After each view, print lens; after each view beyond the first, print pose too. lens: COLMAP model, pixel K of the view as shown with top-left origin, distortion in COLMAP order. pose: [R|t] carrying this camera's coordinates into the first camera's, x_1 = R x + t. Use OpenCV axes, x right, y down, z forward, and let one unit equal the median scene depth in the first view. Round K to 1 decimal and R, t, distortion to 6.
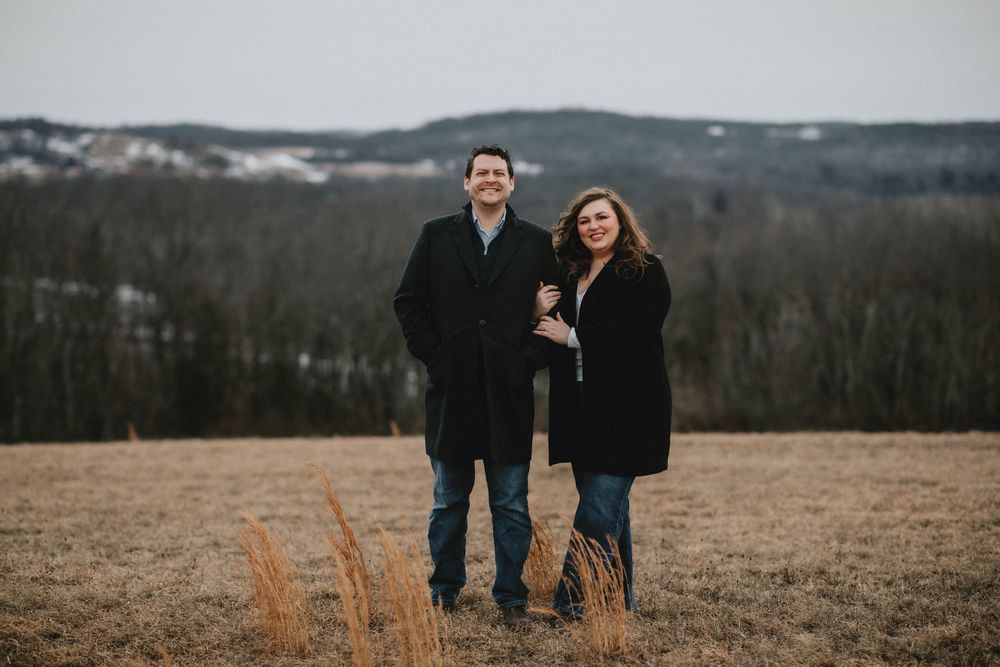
lens RADIAL K [[2460.0, 0, 500.0], [0, 2460.0, 333.5], [0, 0, 1]] dist [0.087418, 0.162685]
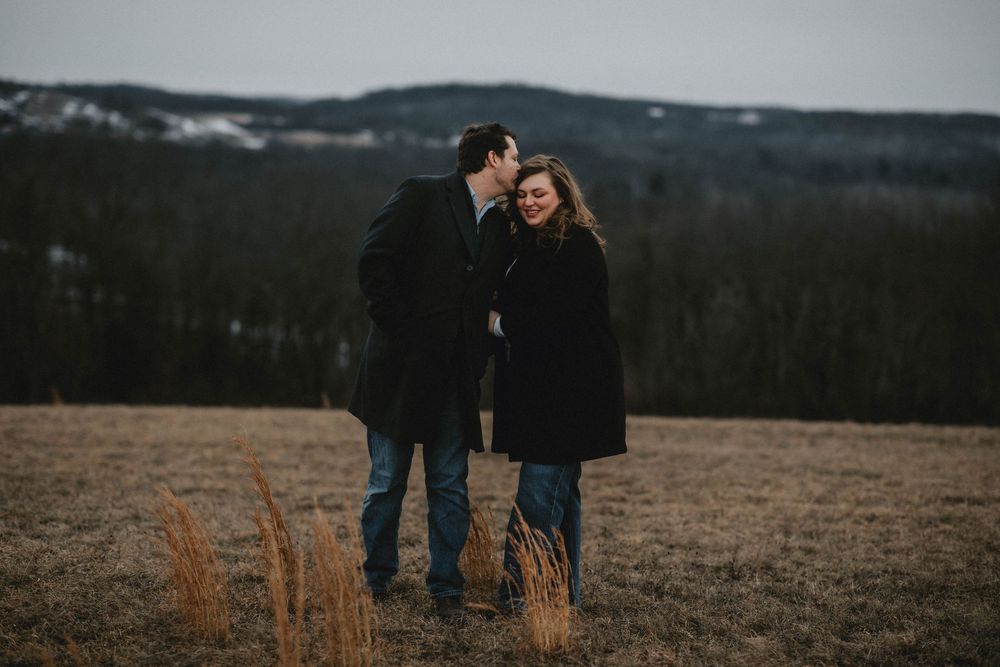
lens RADIAL K [[2460.0, 0, 500.0], [0, 2460.0, 333.5], [0, 0, 1]] dist [0.087418, 0.162685]
pose [[0.999025, 0.034468, 0.027587, -0.002642], [-0.034748, 0.999349, 0.009746, -0.000013], [-0.027234, -0.010695, 0.999572, 0.035075]]
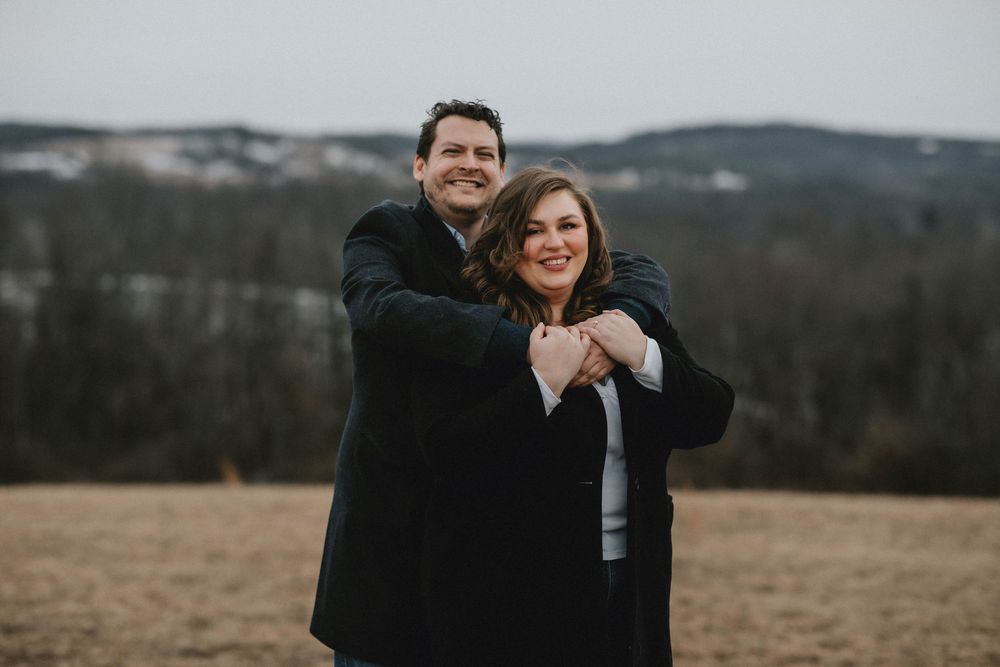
lens RADIAL K [[2460.0, 0, 500.0], [0, 2460.0, 333.5], [0, 0, 1]] dist [0.087418, 0.162685]
pose [[0.996297, 0.021024, -0.083365, 0.045848], [-0.021441, 0.999762, -0.004110, -0.014663], [0.083258, 0.005882, 0.996511, 0.321302]]
